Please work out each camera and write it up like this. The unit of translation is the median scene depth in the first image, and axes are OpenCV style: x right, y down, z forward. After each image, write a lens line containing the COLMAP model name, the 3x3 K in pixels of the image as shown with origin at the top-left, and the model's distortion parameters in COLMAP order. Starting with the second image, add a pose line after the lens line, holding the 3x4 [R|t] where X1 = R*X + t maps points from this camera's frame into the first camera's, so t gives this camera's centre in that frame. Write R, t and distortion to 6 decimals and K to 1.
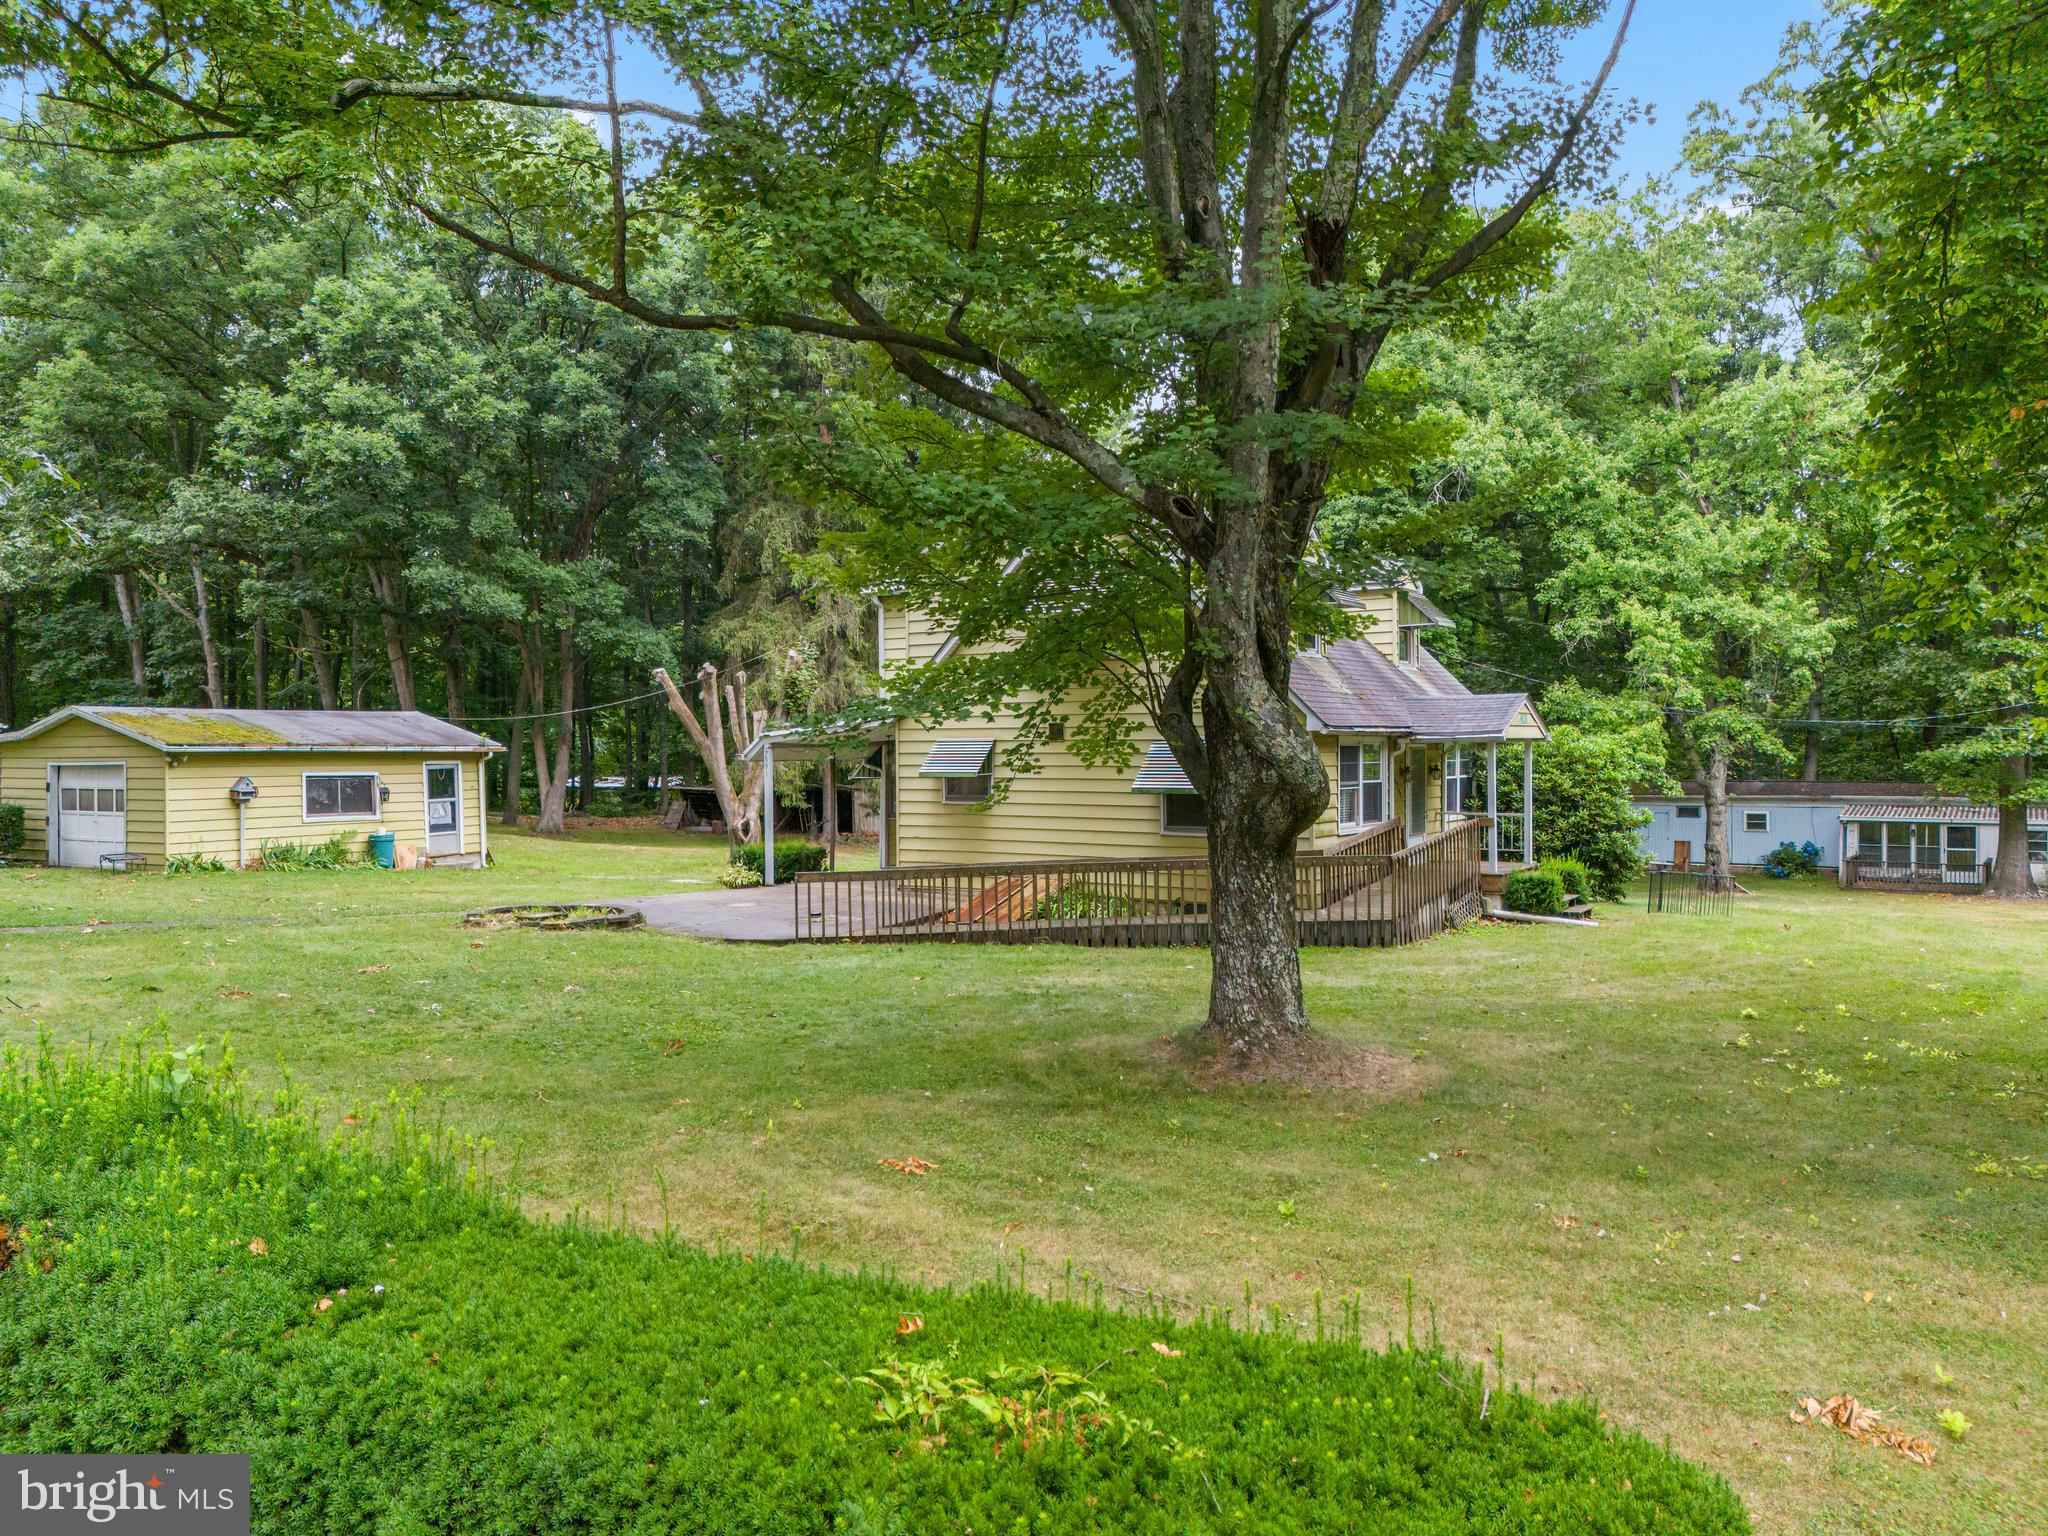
lens RADIAL K [[1519.6, 0, 1024.0], [0, 1519.6, 768.0], [0, 0, 1]] dist [0.064552, -0.057971]
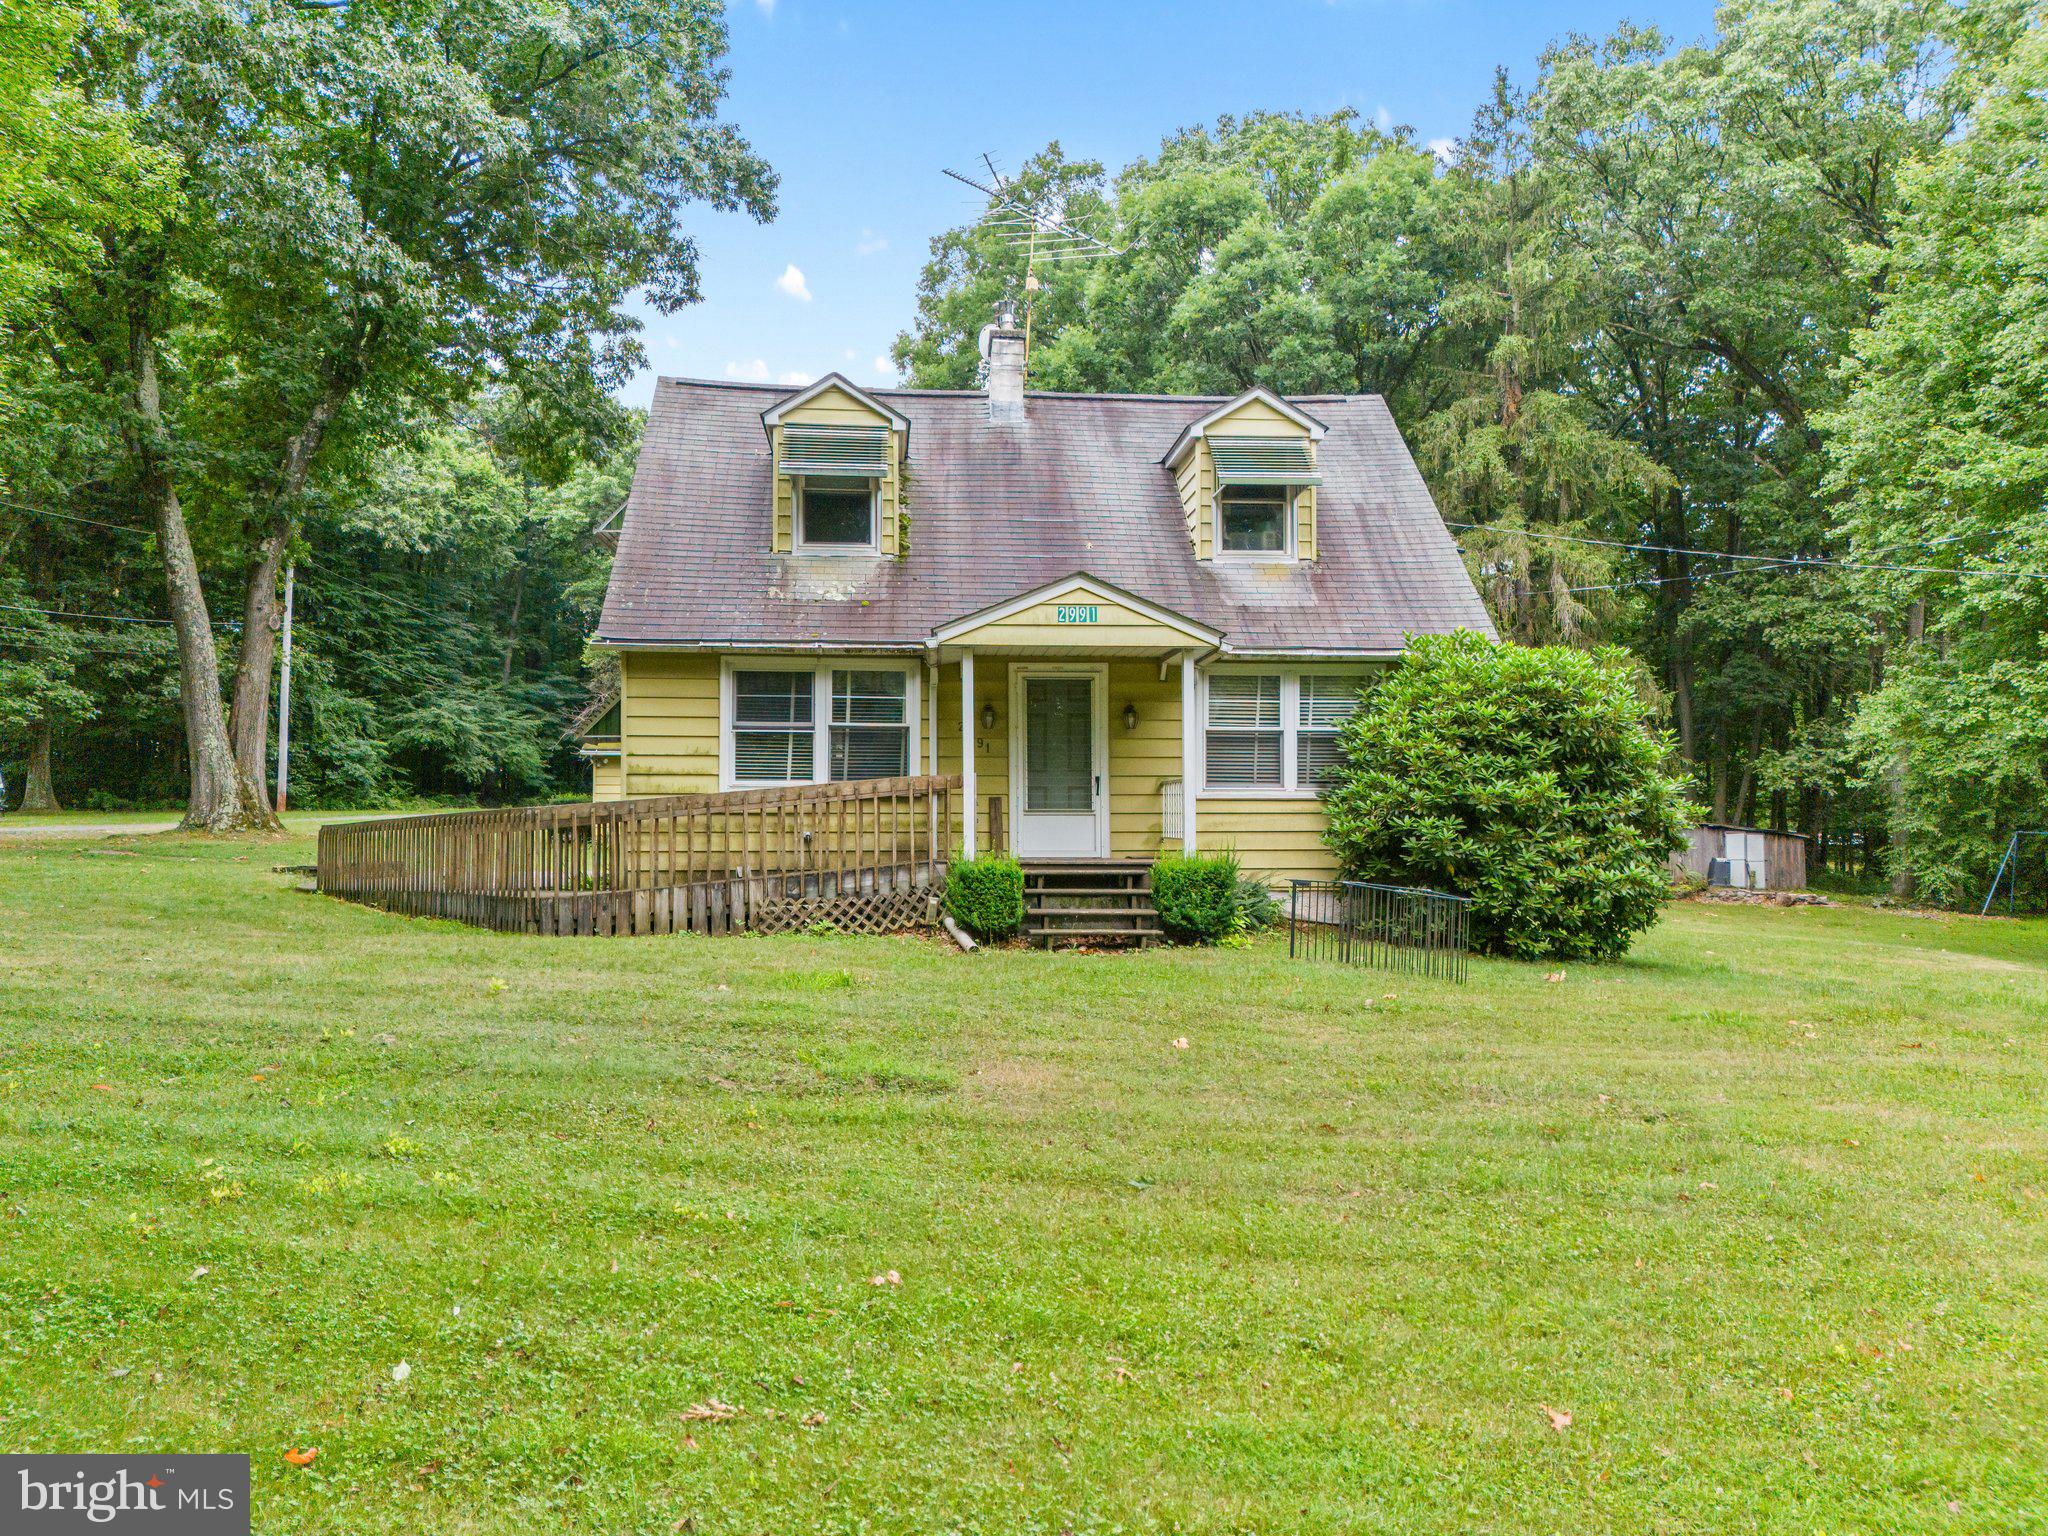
lens RADIAL K [[1502.1, 0, 1024.0], [0, 1502.1, 768.0], [0, 0, 1]] dist [0.070004, -0.069231]
pose [[0.593782, -0.022042, -0.804324, 0.625857], [-0.016389, 0.999086, -0.039479, 0.041585], [0.804459, 0.036624, 0.592879, 0.503815]]
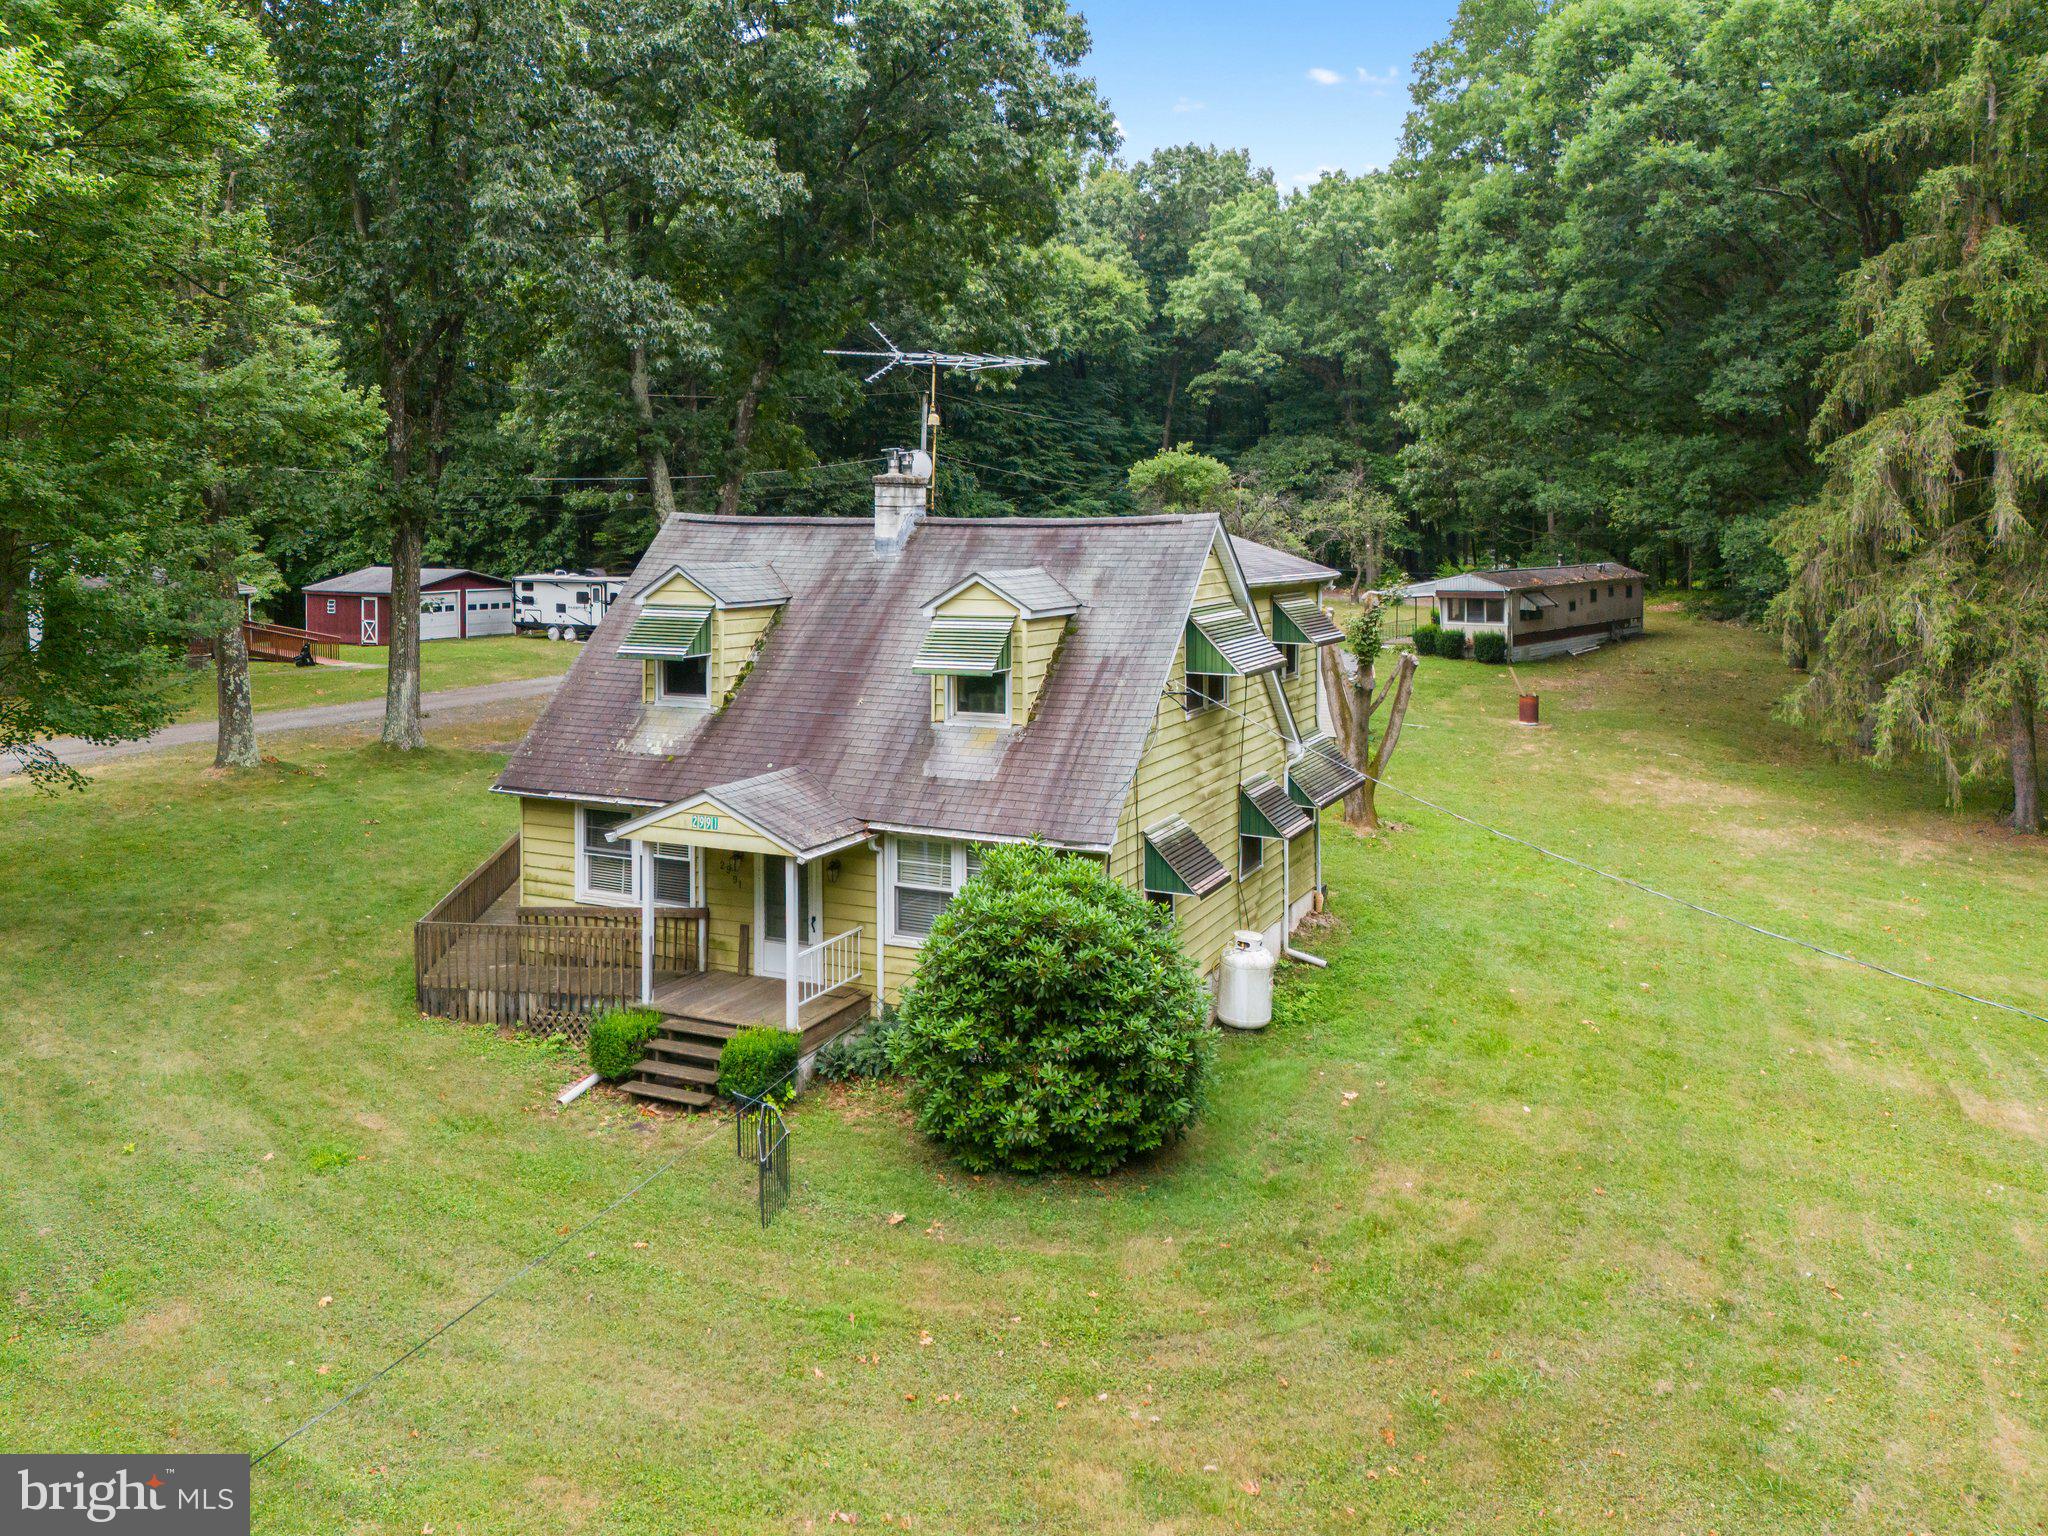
lens RADIAL K [[1578.5, 0, 1027.8], [0, 1578.5, 532.5], [0, 0, 1]] dist [0.060626, -0.038829]
pose [[0.103836, 0.017879, -0.994434, 0.892079], [-0.011636, 0.999792, 0.016760, -0.150850], [0.994526, 0.009831, 0.104023, 0.853902]]
